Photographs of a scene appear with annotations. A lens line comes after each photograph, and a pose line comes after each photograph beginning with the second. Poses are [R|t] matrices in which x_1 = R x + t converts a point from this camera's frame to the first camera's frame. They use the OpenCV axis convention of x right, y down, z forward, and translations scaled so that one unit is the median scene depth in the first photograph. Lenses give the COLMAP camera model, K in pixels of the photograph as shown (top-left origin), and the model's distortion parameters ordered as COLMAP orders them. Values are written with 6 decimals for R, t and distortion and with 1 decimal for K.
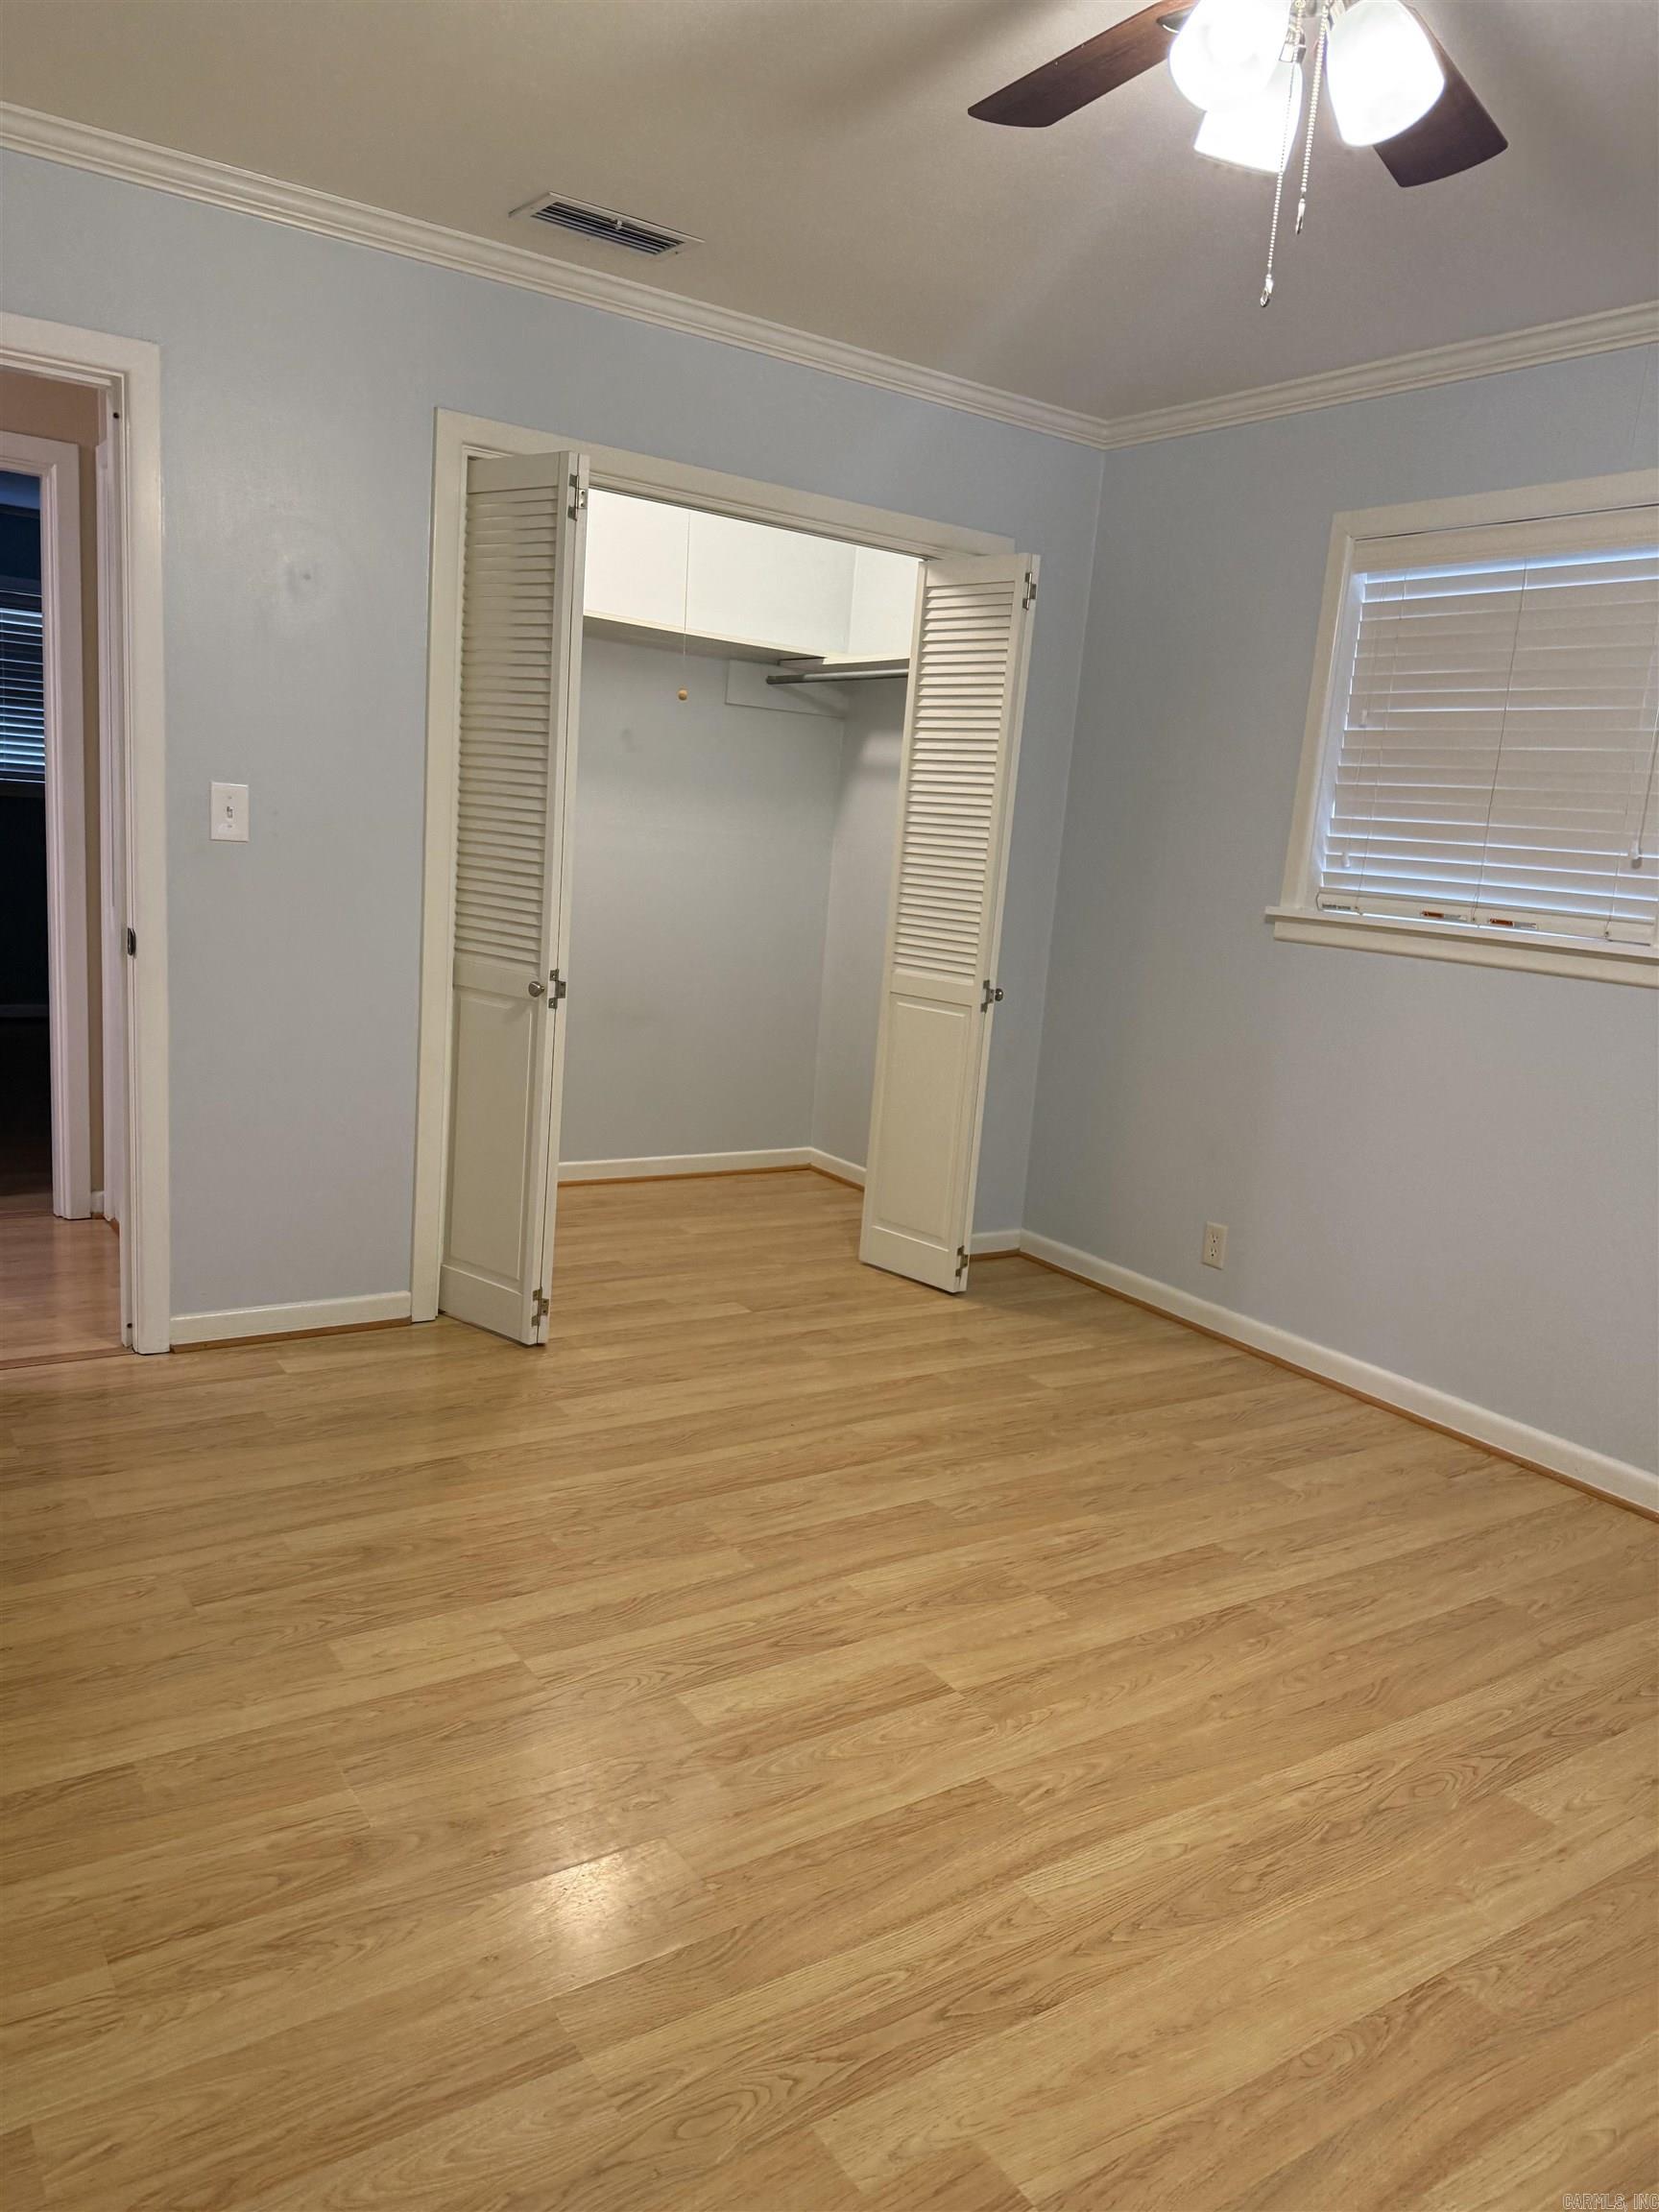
lens RADIAL K [[1558.5, 0, 826.4], [0, 1558.5, 1169.3], [0, 0, 1]] dist [-0.031590, -0.022626]
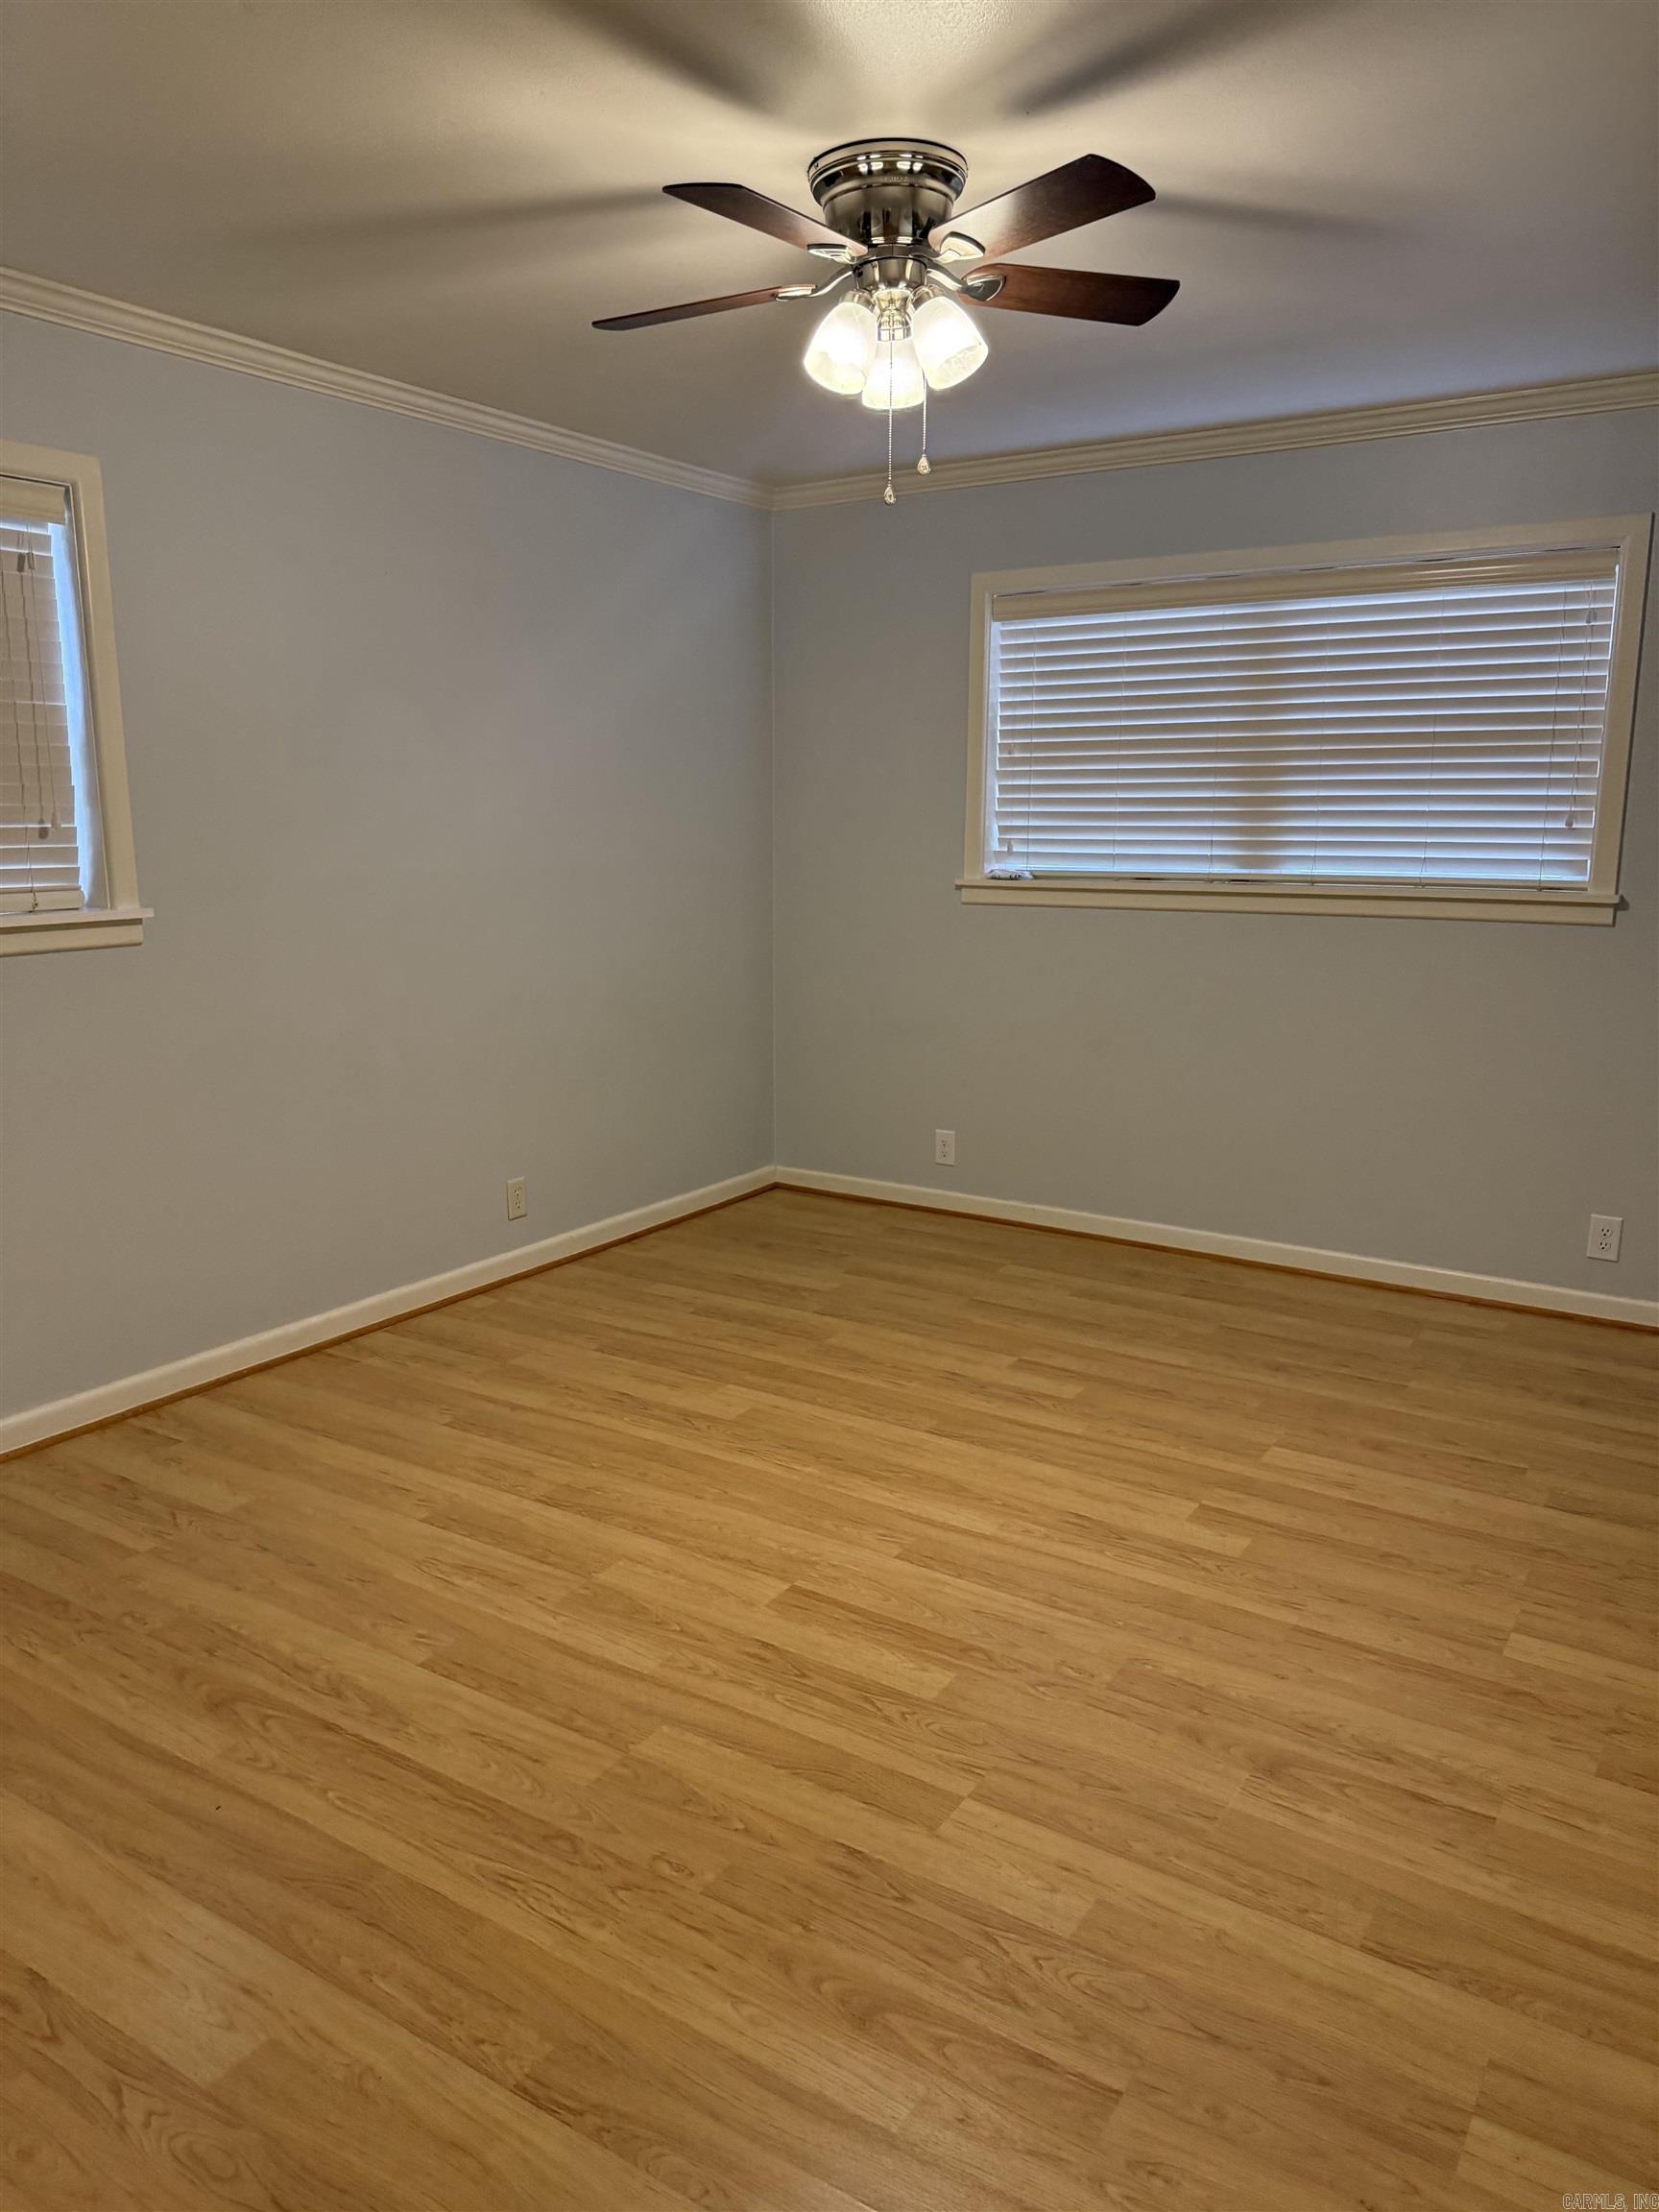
lens RADIAL K [[1536.3, 0, 821.1], [0, 1536.3, 1117.8], [0, 0, 1]] dist [0.140449, -0.238718]
pose [[-0.391672, -0.272161, 0.878932, -0.853398], [0.165616, 0.918796, 0.358308, -0.411786], [-0.905077, 0.285904, -0.314792, 1.201144]]
